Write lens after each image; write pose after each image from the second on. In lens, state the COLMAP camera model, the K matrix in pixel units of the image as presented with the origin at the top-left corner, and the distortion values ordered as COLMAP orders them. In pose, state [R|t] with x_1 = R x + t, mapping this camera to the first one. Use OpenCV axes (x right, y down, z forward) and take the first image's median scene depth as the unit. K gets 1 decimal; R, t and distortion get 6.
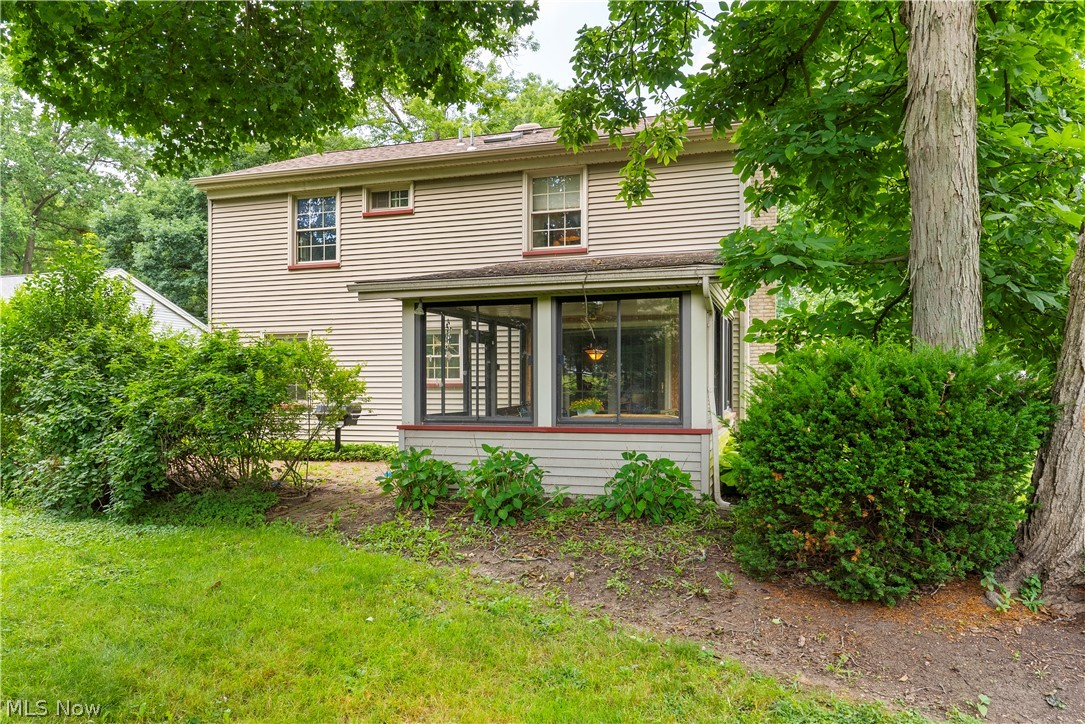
lens RADIAL K [[751.6, 0, 541.2], [0, 751.6, 370.7], [0, 0, 1]] dist [-0.002381, 0.001512]
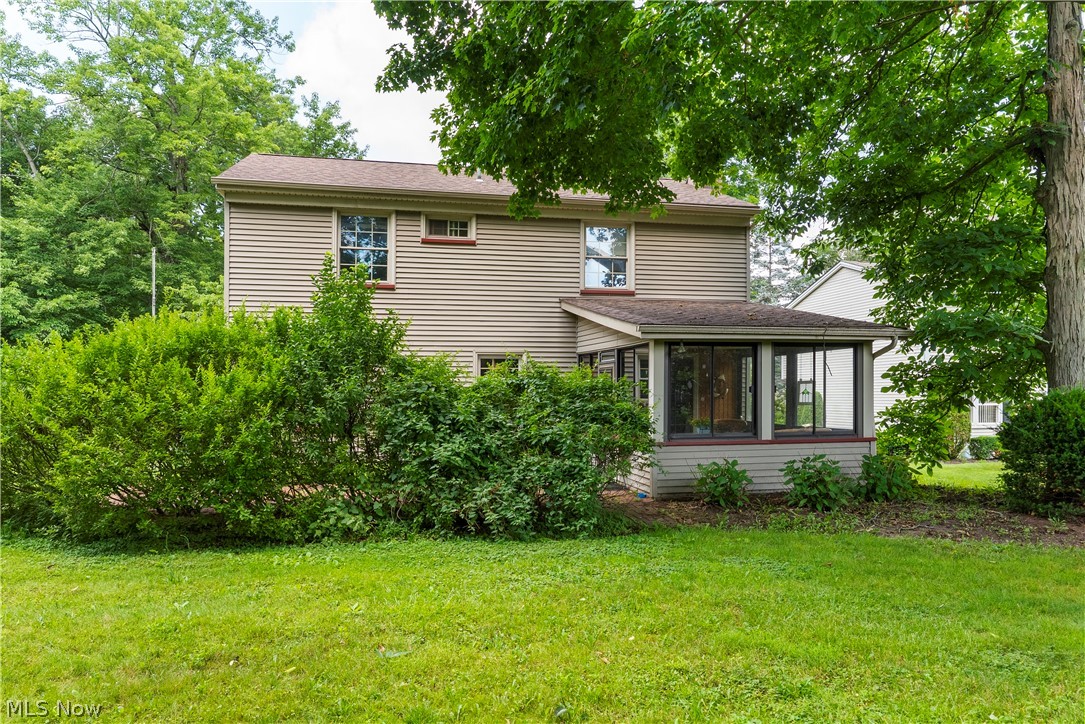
lens RADIAL K [[751.6, 0, 543.8], [0, 751.6, 366.6], [0, 0, 1]] dist [-0.002381, 0.001512]
pose [[0.858029, 0.014415, 0.513399, -0.623852], [-0.005485, 0.999806, -0.018907, -0.017022], [-0.513572, 0.013407, 0.857942, 0.039011]]
